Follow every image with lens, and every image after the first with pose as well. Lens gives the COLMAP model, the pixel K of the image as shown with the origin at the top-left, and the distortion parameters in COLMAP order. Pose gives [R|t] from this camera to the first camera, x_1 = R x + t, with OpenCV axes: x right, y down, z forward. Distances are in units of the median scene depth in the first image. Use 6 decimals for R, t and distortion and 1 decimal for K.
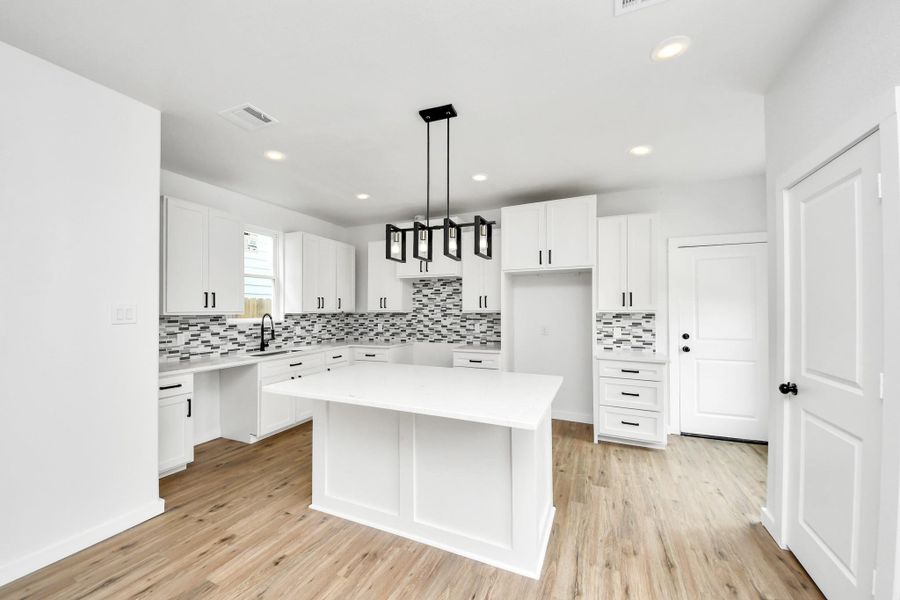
lens RADIAL K [[336.2, 0, 439.0], [0, 336.2, 303.9], [0, 0, 1]] dist [0.033869, -0.019092]
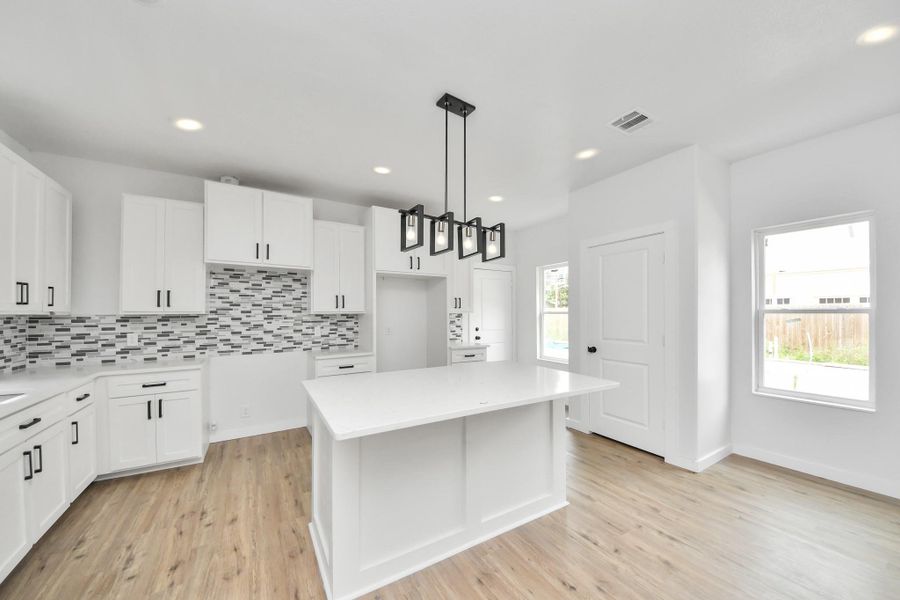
lens RADIAL K [[330.9, 0, 449.2], [0, 330.9, 311.4], [0, 0, 1]] dist [0.021820, -0.017842]
pose [[0.553415, 0.008499, 0.832862, -0.405938], [-0.011530, 0.999930, -0.002542, 0.017223], [-0.832826, -0.008196, 0.553474, 0.233664]]
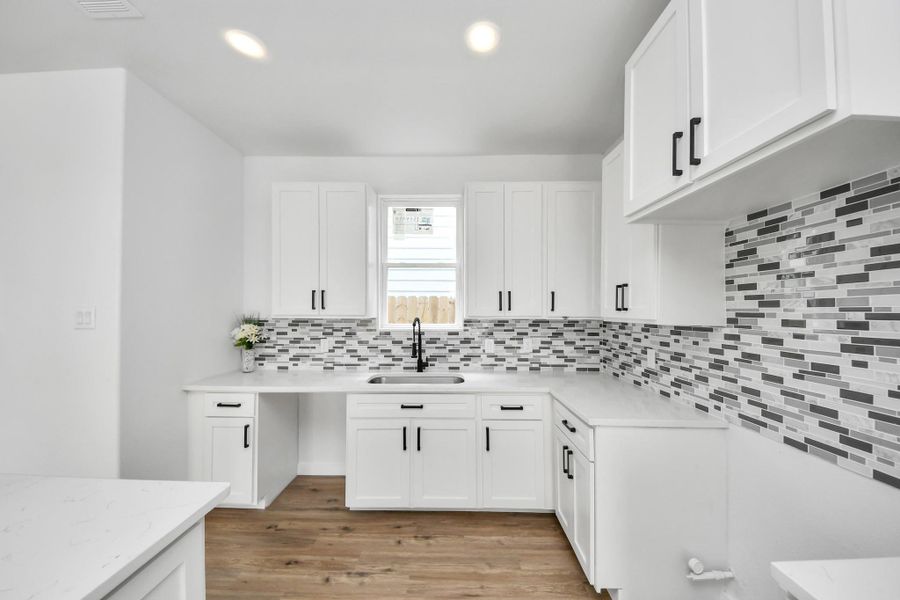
lens RADIAL K [[336.2, 0, 439.0], [0, 336.2, 303.9], [0, 0, 1]] dist [0.033869, -0.019092]
pose [[0.403968, -0.012004, -0.914694, 0.111173], [0.010997, 0.999905, -0.008266, 0.005680], [0.914707, -0.006720, 0.404062, 0.684664]]
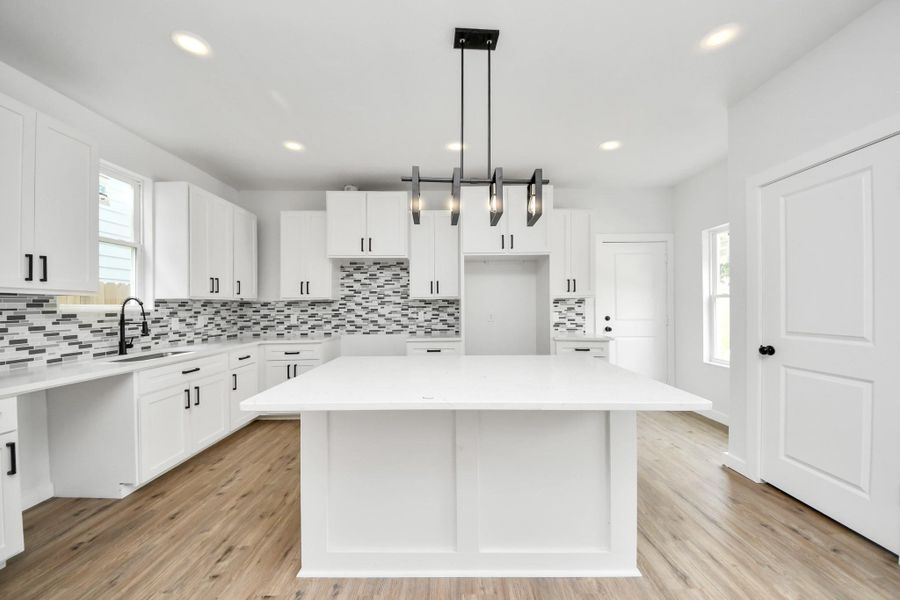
lens RADIAL K [[329.8, 0, 446.7], [0, 329.8, 303.3], [0, 0, 1]] dist [0.022902, -0.017563]
pose [[0.907027, 0.002288, 0.421065, -0.201548], [-0.003827, 0.999989, 0.002811, 0.032385], [-0.421054, -0.004161, 0.907026, 0.143386]]
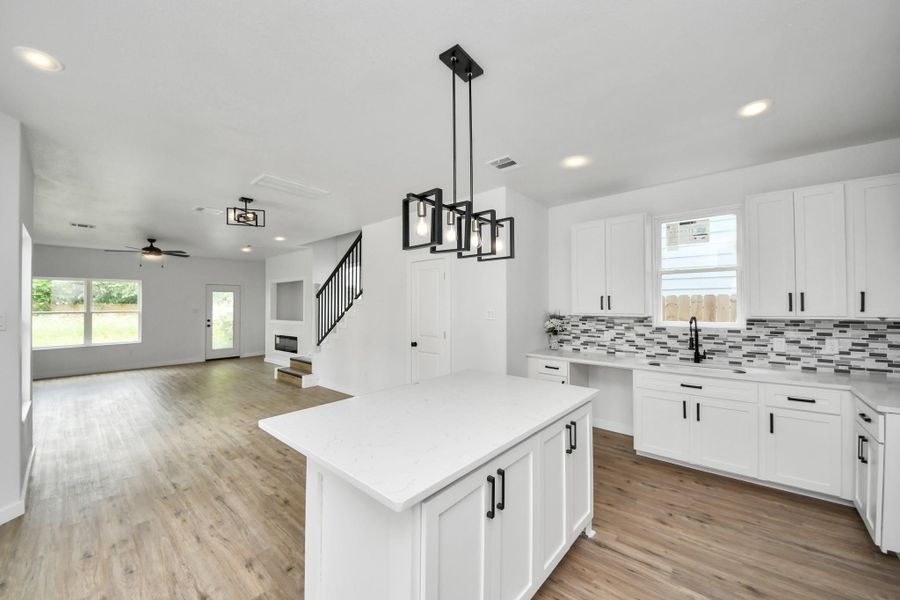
lens RADIAL K [[329.8, 0, 446.7], [0, 329.8, 303.3], [0, 0, 1]] dist [0.022902, -0.017563]
pose [[-0.261361, -0.004243, -0.965232, 0.364249], [0.017261, 0.999810, -0.009069, -0.005644], [0.965087, -0.019031, -0.261239, 0.570190]]
